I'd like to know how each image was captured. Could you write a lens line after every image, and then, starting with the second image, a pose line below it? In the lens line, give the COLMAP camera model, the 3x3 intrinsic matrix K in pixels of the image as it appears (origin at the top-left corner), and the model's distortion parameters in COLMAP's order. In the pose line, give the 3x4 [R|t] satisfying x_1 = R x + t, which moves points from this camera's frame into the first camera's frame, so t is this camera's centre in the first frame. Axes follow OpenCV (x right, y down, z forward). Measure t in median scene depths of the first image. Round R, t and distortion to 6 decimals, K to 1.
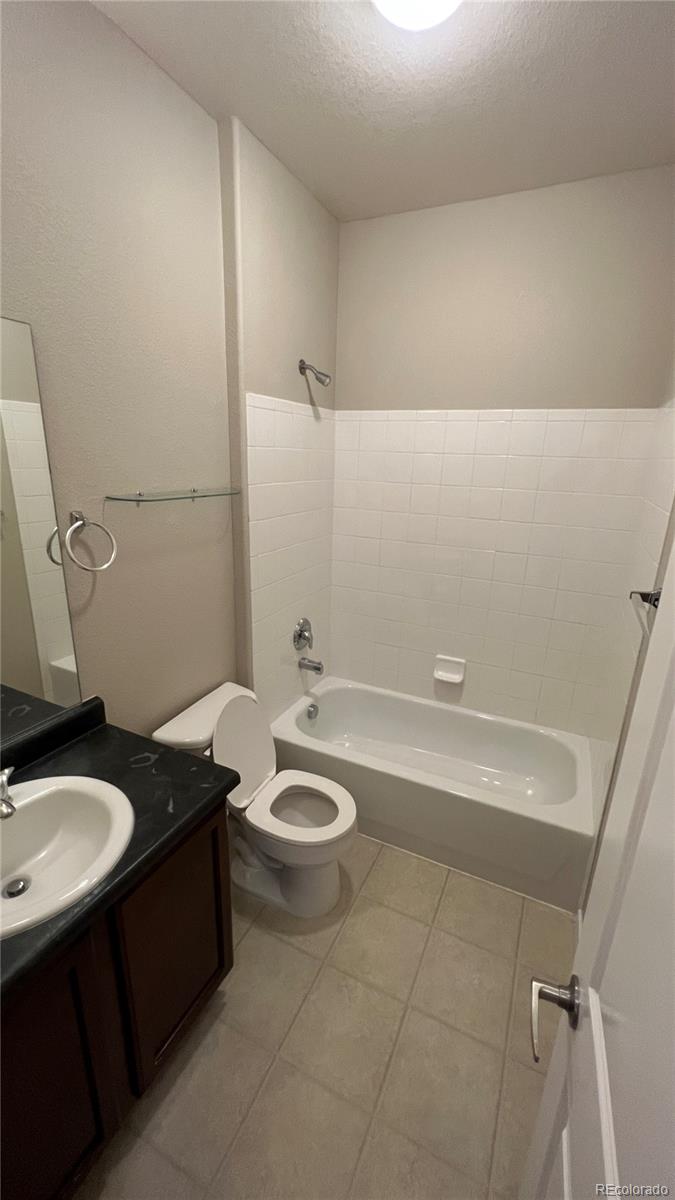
lens RADIAL K [[481.5, 0, 337.5], [0, 481.5, 600.0], [0, 0, 1]] dist [0.000538, 0.000309]
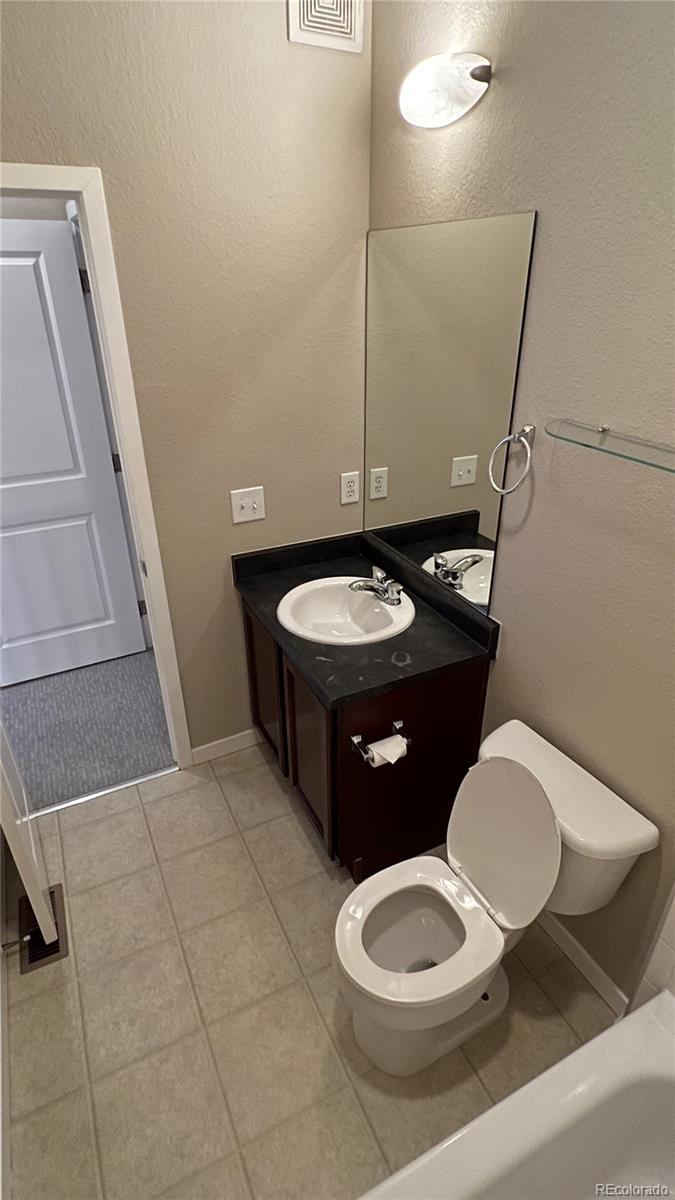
lens RADIAL K [[608.8, 0, 339.3], [0, 608.8, 598.0], [0, 0, 1]] dist [-0.001367, -0.000086]
pose [[-0.609194, 0.347889, -0.712640, 0.513057], [-0.242814, 0.773650, 0.585240, -0.456619], [0.754933, 0.529564, -0.386831, 1.209639]]
